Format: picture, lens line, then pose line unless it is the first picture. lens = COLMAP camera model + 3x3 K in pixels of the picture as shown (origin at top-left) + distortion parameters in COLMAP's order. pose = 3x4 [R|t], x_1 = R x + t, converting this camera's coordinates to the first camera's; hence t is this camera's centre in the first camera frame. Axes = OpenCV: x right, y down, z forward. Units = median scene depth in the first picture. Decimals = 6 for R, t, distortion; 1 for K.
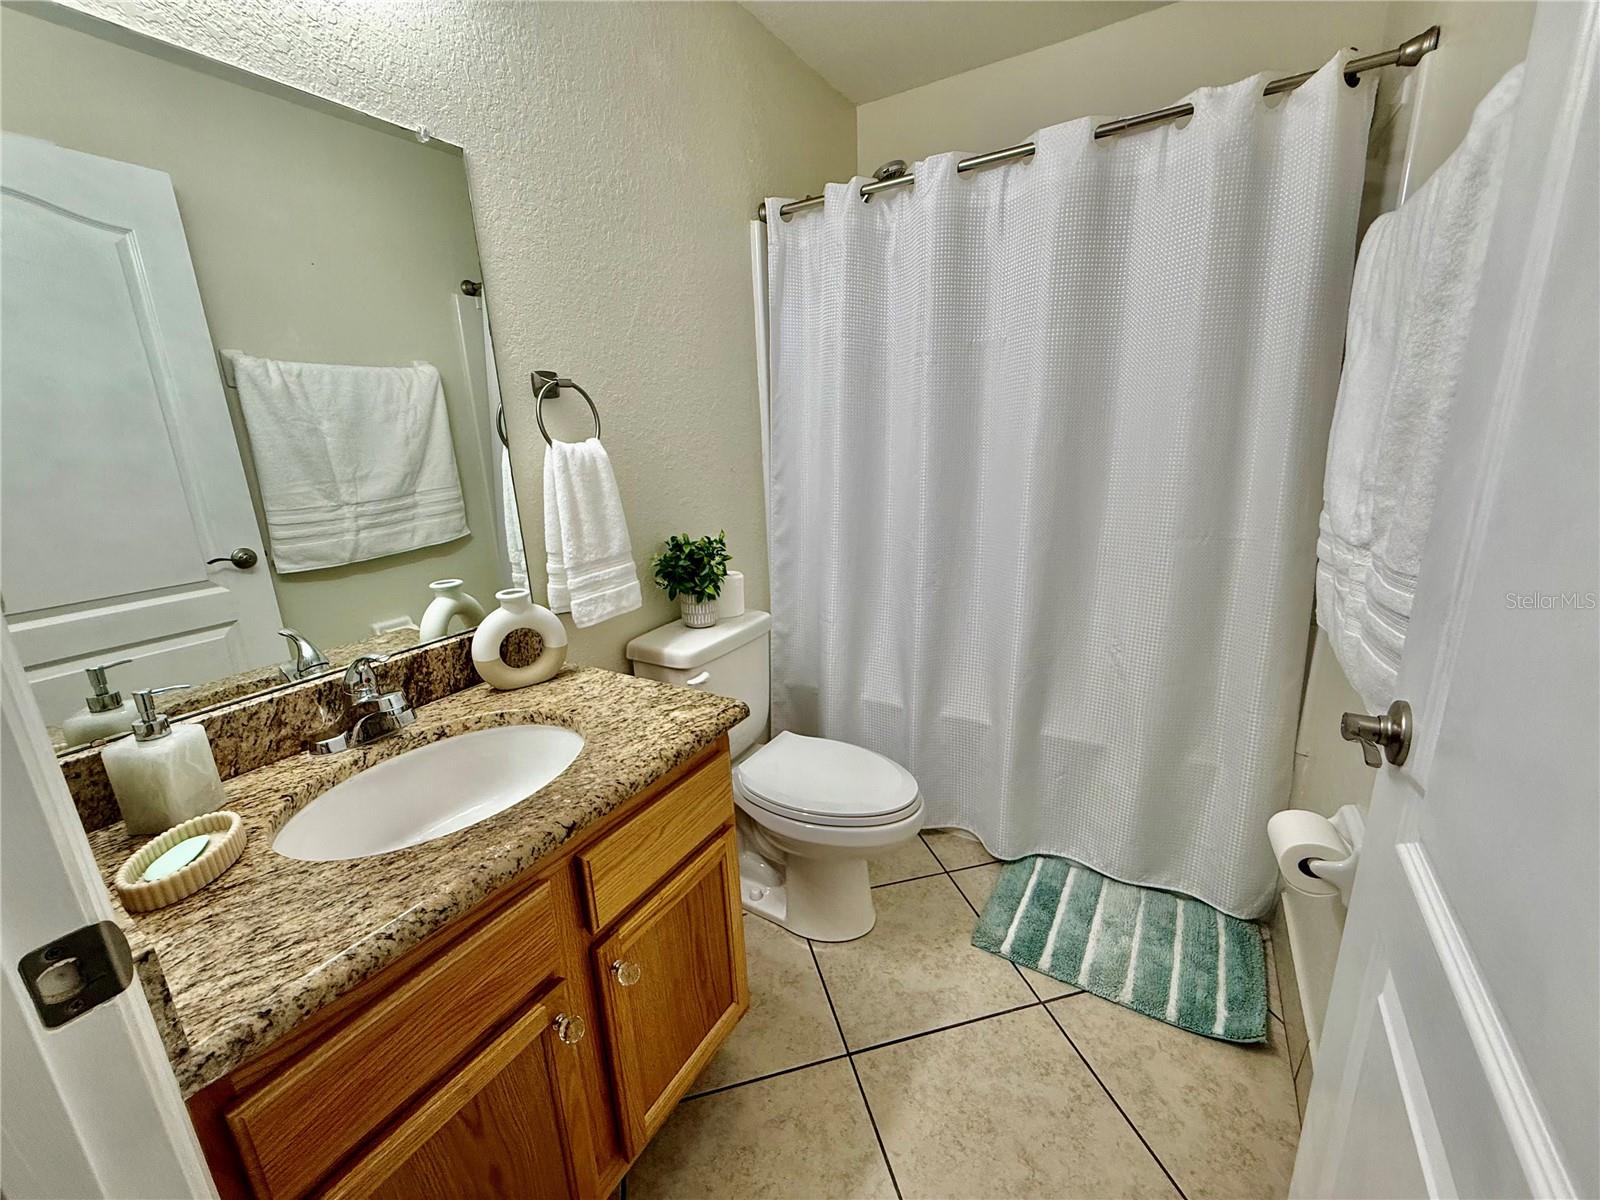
lens RADIAL K [[639.0, 0, 792.4], [0, 639.0, 604.0], [0, 0, 1]] dist [-0.000218, -0.000312]
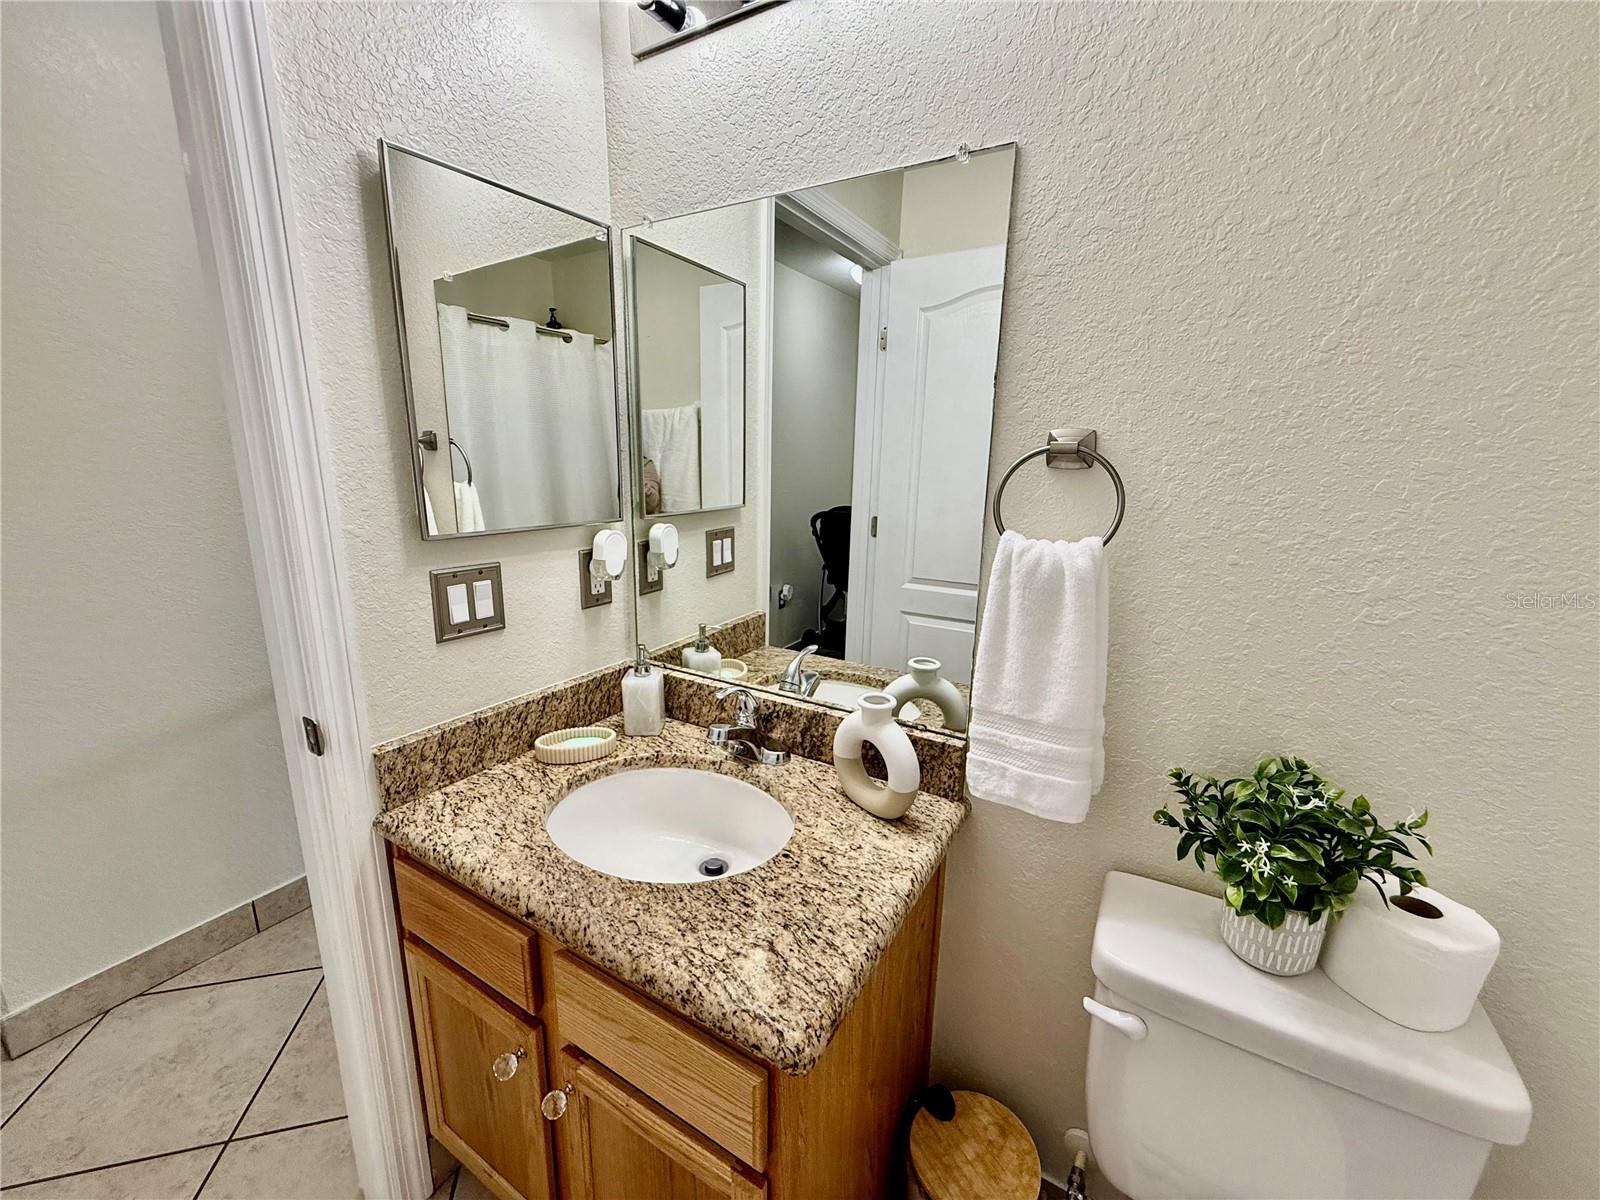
lens RADIAL K [[639.0, 0, 804.1], [0, 639.0, 601.7], [0, 0, 1]] dist [-0.000218, -0.000312]
pose [[0.007092, 0.262318, -0.964955, 0.354688], [-0.286982, 0.924920, 0.249326, -0.340181], [0.957910, 0.275157, 0.081840, 0.875609]]
